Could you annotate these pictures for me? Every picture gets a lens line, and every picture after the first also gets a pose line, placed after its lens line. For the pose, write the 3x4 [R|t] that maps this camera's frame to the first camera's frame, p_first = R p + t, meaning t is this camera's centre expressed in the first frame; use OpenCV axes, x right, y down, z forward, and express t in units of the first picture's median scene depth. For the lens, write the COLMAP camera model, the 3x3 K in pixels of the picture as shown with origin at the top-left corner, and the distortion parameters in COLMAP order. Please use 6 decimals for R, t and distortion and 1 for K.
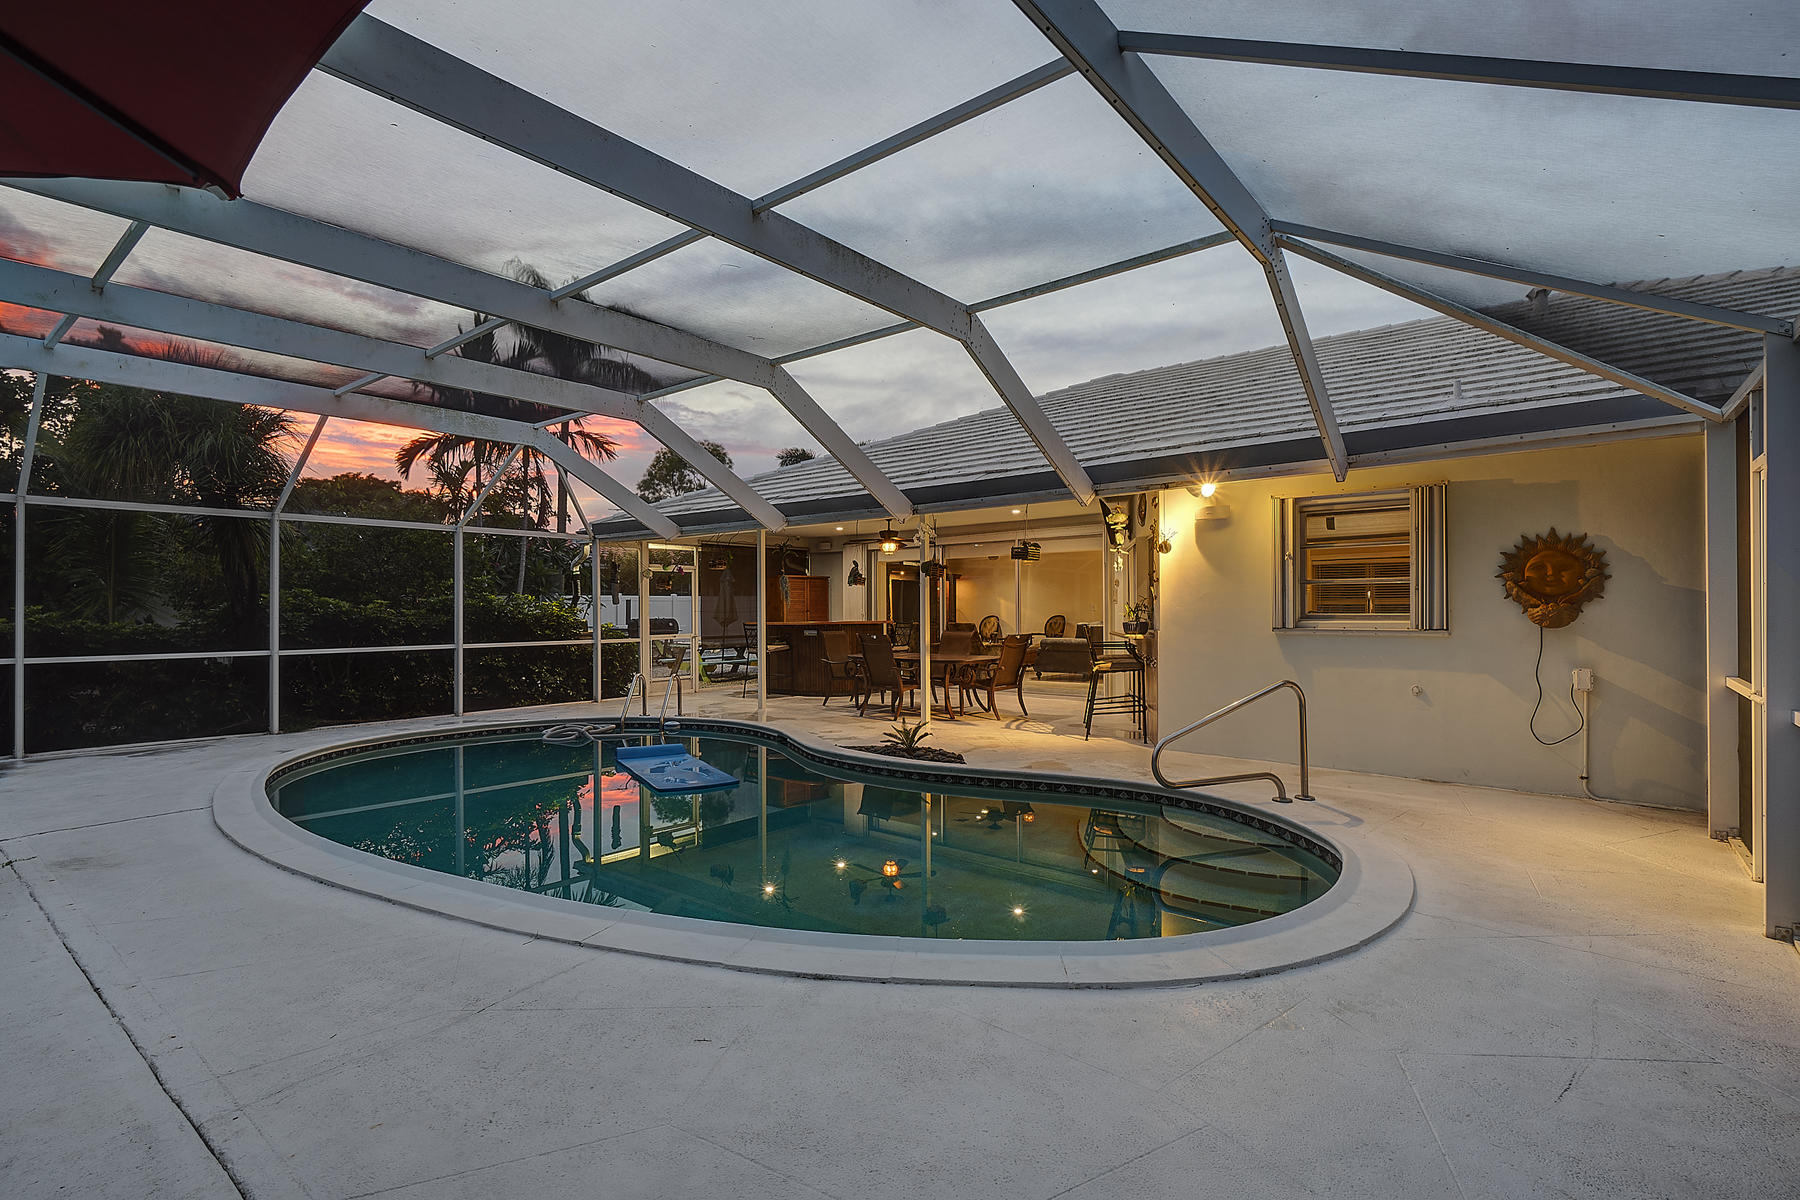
lens RADIAL K [[853.3, 0, 893.0], [0, 853.3, 609.5], [0, 0, 1]] dist [-0.001481, -0.000120]
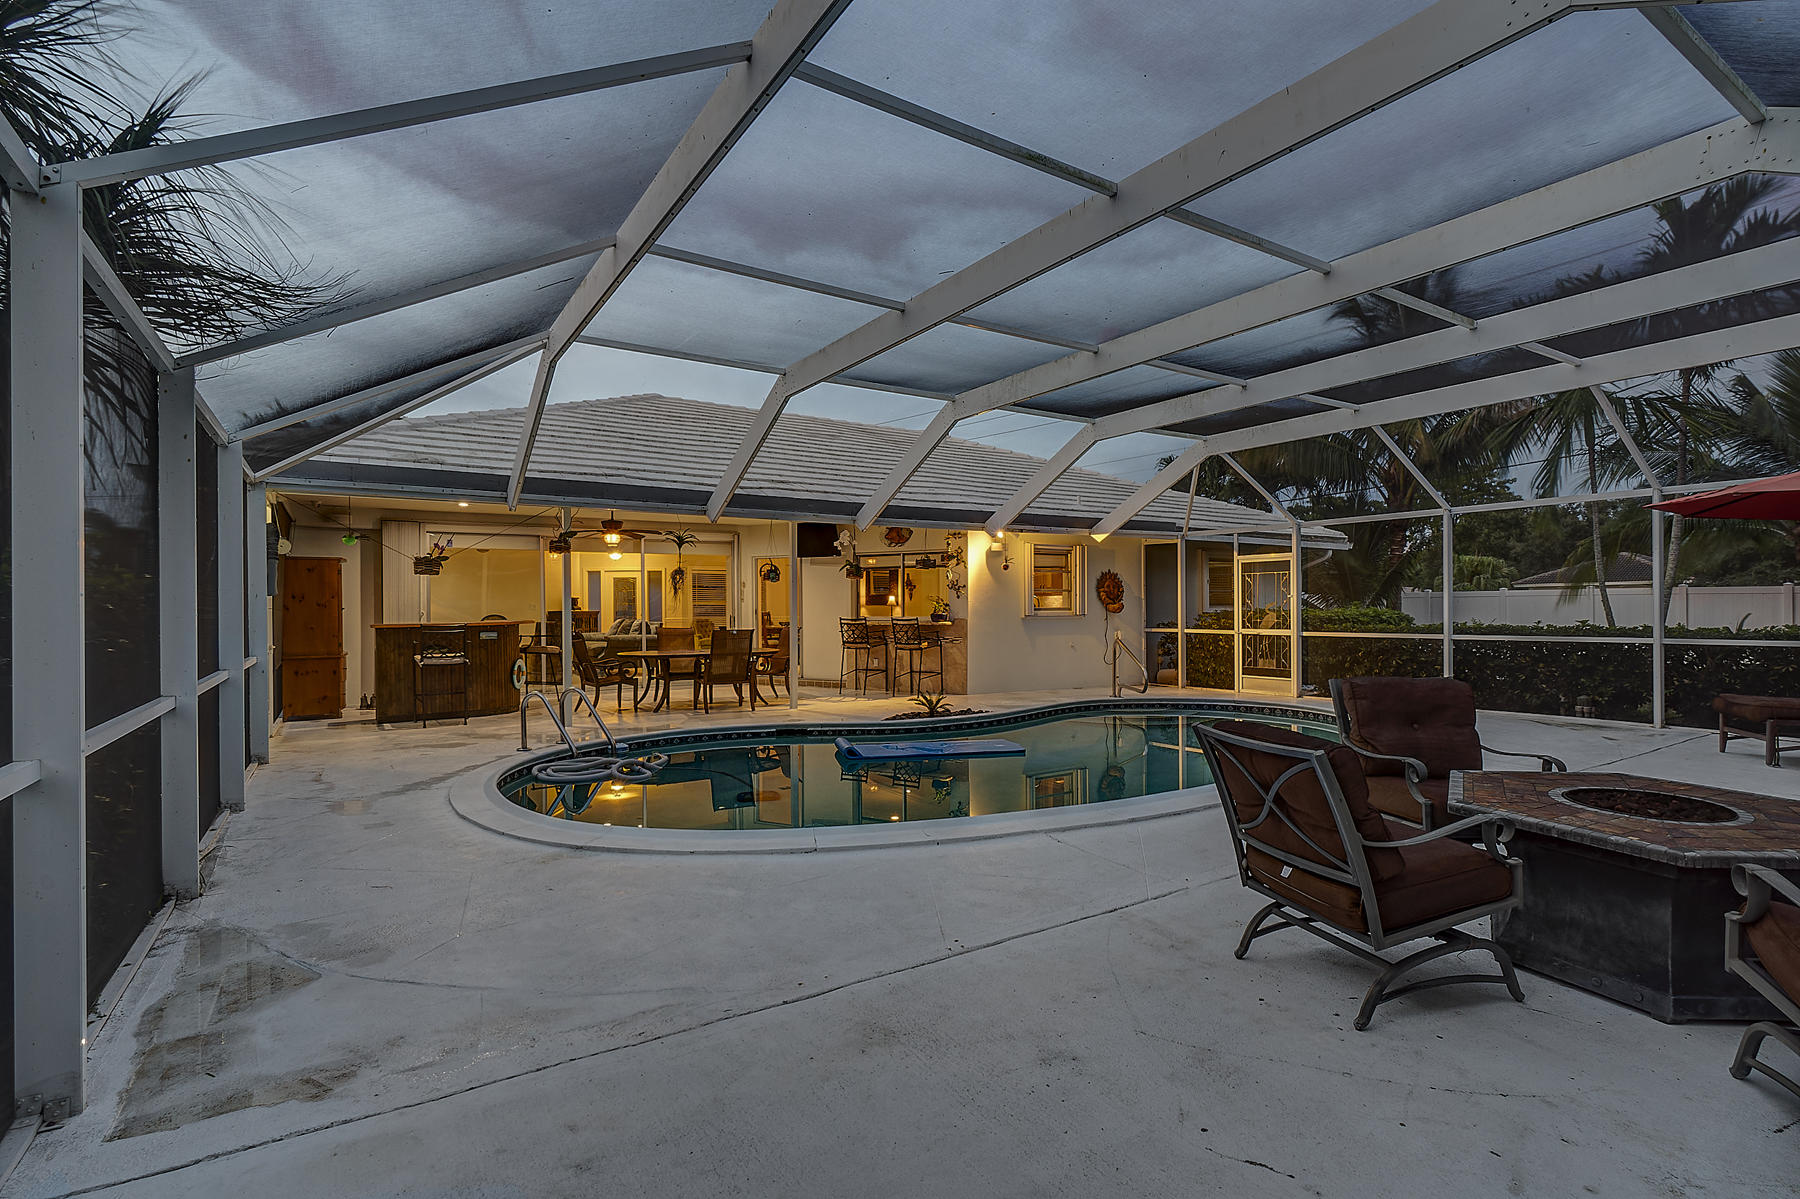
lens RADIAL K [[853.3, 0, 893.0], [0, 853.3, 609.0], [0, 0, 1]] dist [-0.001481, -0.000120]
pose [[0.315157, -0.000561, 0.949039, -1.241845], [0.000264, 1.000000, 0.000504, 0.003821], [-0.949039, 0.000092, 0.315157, 0.657867]]
